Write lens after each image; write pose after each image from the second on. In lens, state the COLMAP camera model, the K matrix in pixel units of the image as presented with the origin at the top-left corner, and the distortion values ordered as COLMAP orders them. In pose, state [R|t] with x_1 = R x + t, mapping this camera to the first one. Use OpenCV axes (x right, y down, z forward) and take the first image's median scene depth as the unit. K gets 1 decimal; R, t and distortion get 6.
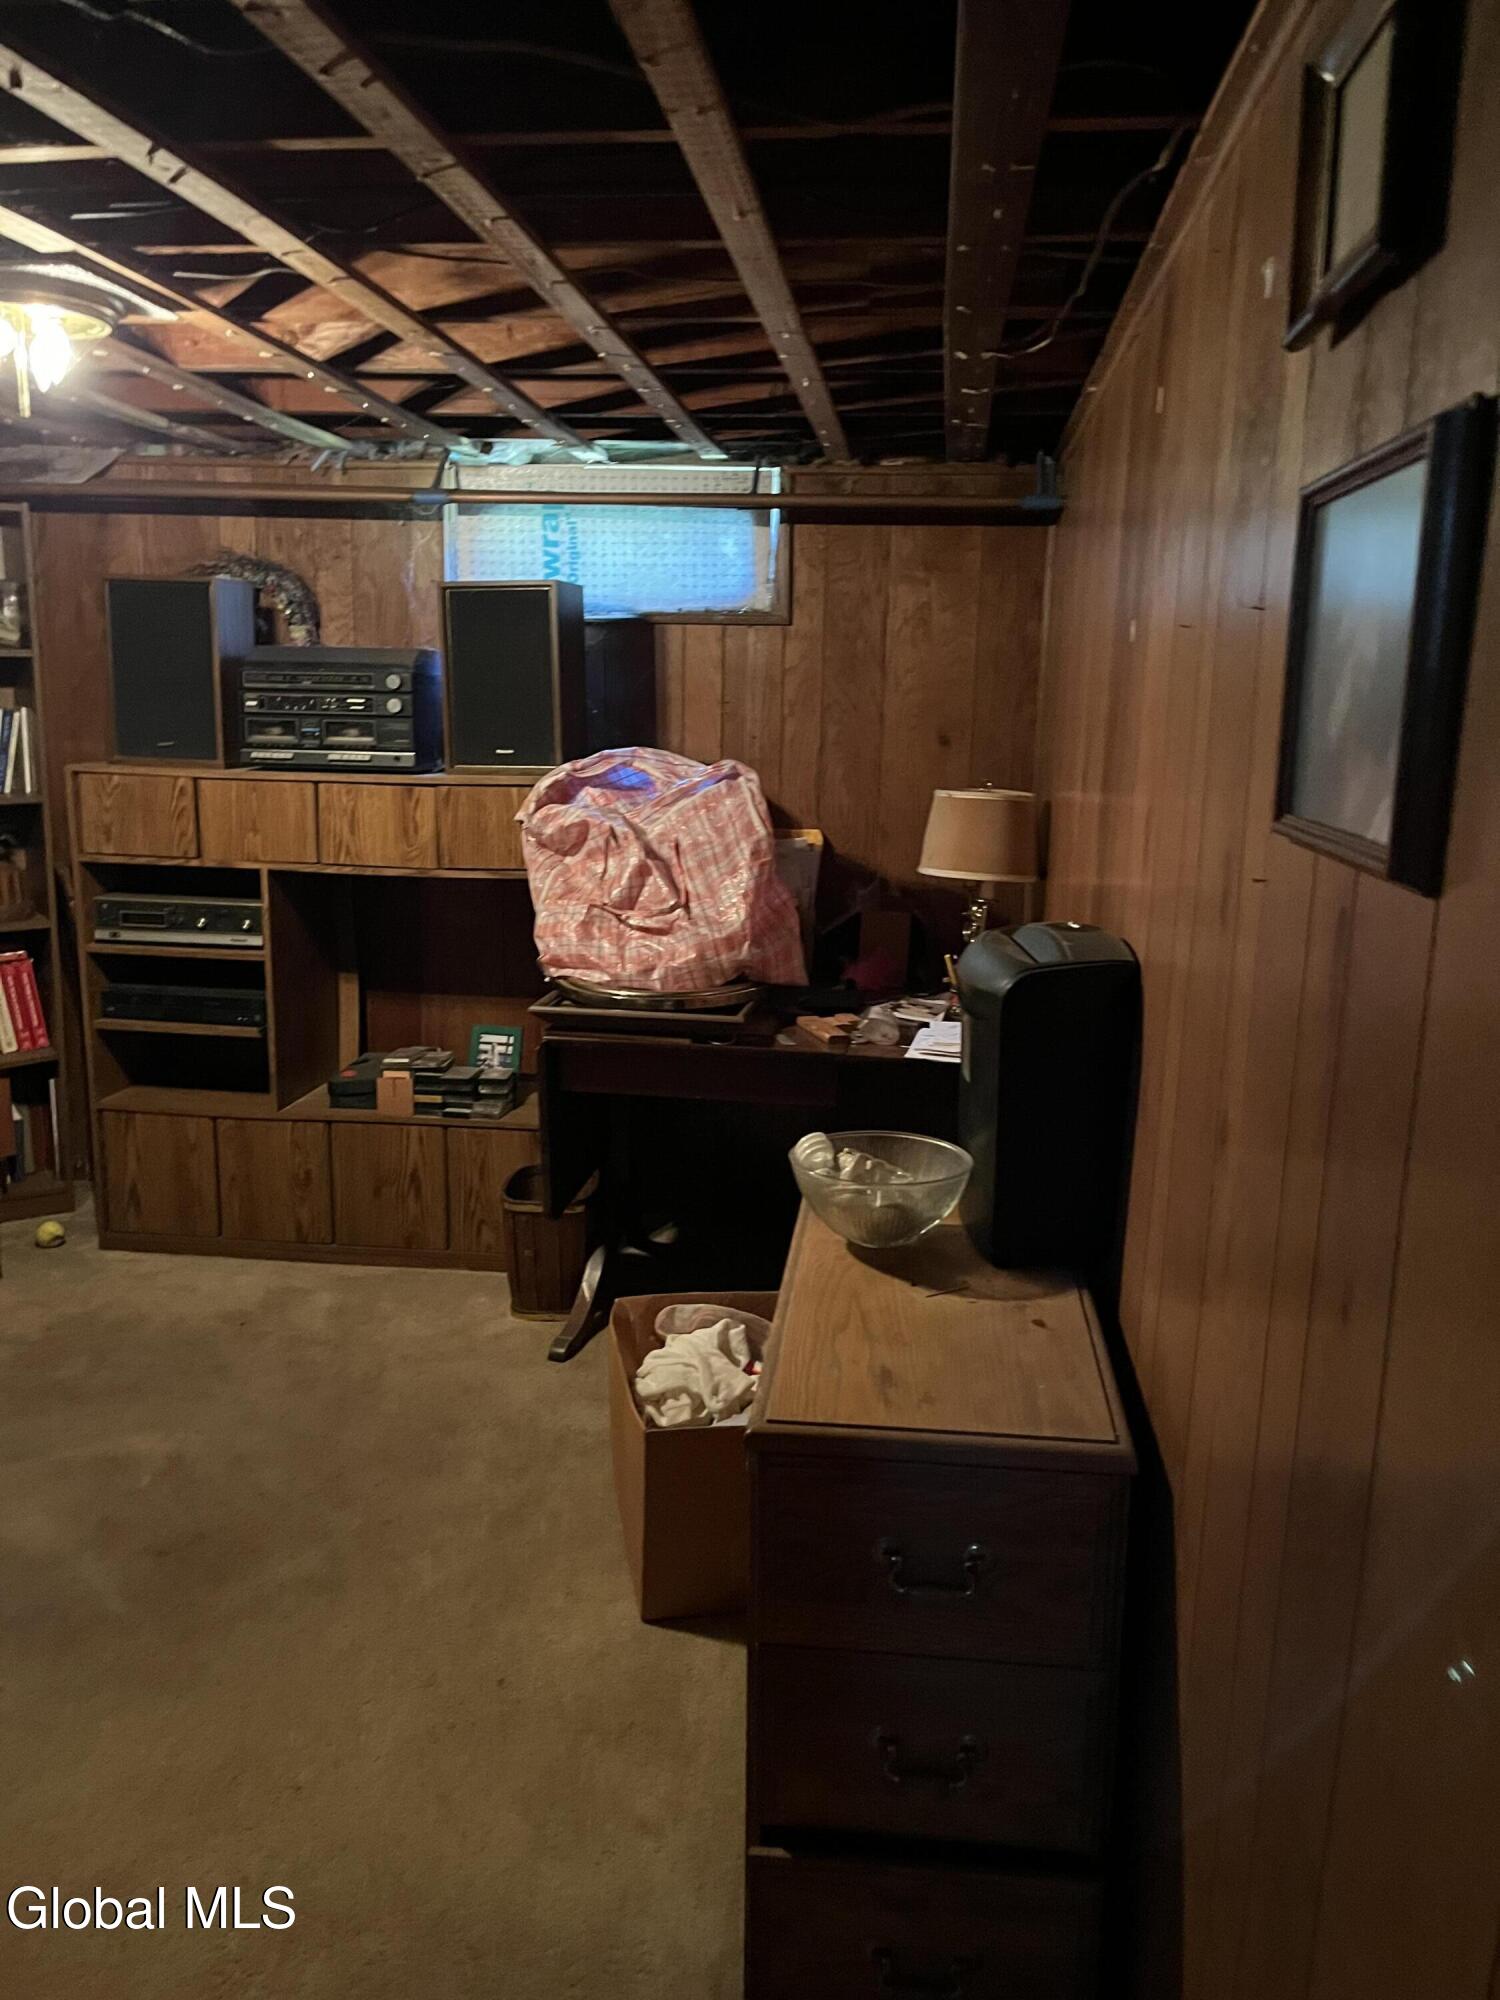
lens RADIAL K [[1512.4, 0, 755.4], [0, 1512.4, 1013.9], [0, 0, 1]] dist [0.072632, -0.105859]
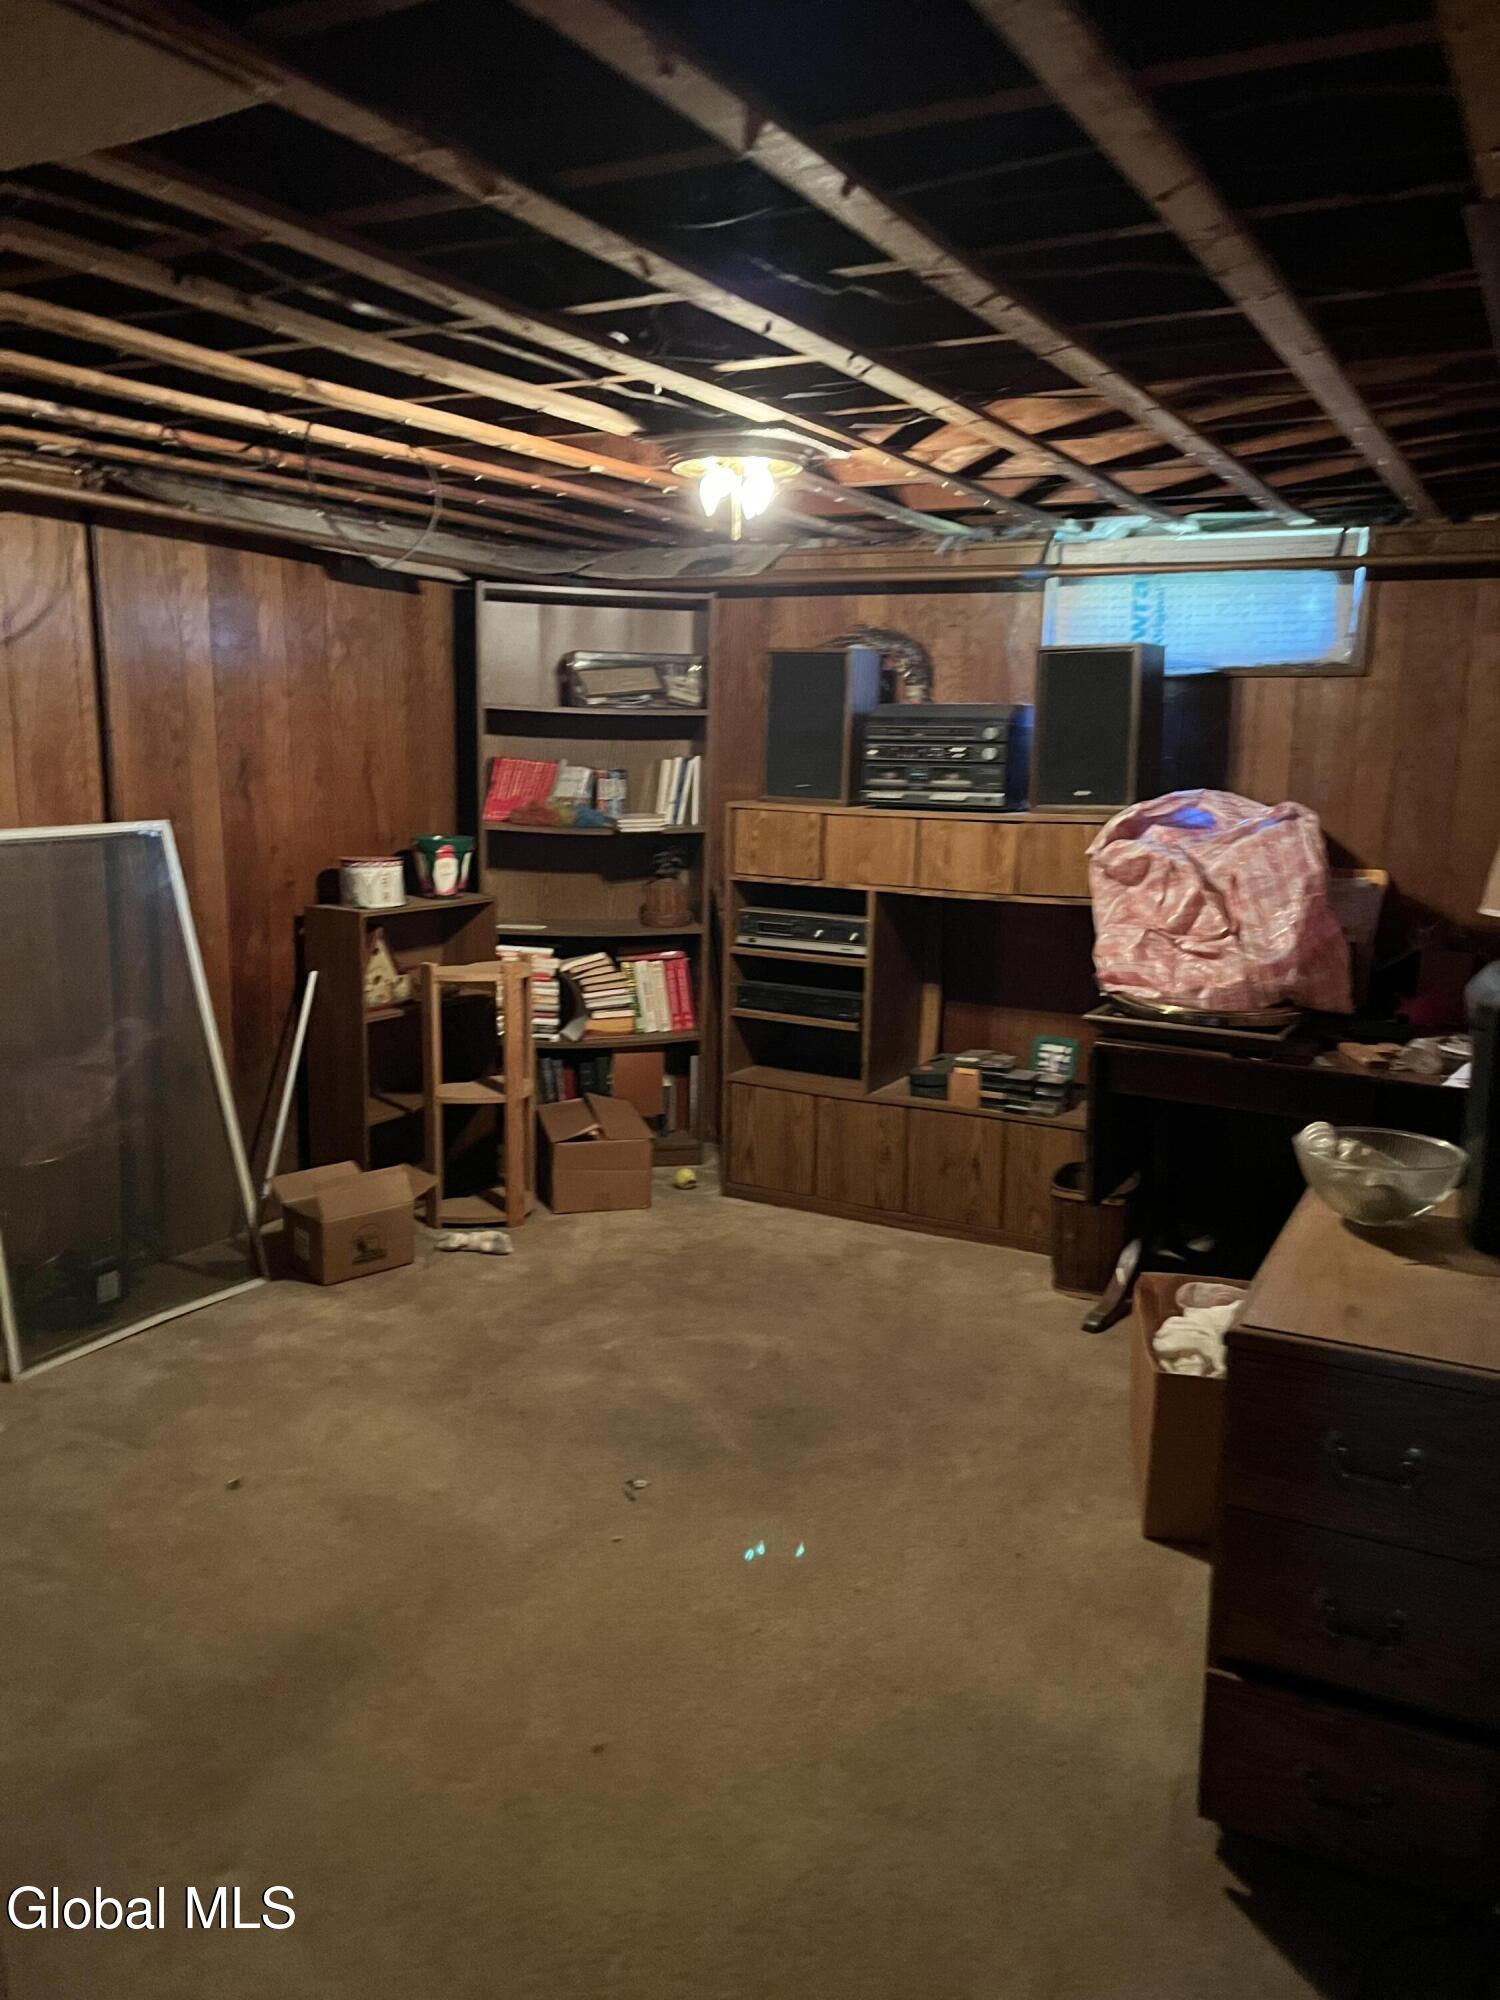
lens RADIAL K [[1512.4, 0, 755.4], [0, 1512.4, 1013.9], [0, 0, 1]] dist [0.072632, -0.105859]
pose [[0.928856, 0.065272, -0.364644, 0.031304], [-0.075276, 0.997074, -0.013271, 0.023752], [0.362711, 0.039776, 0.931052, -0.132336]]
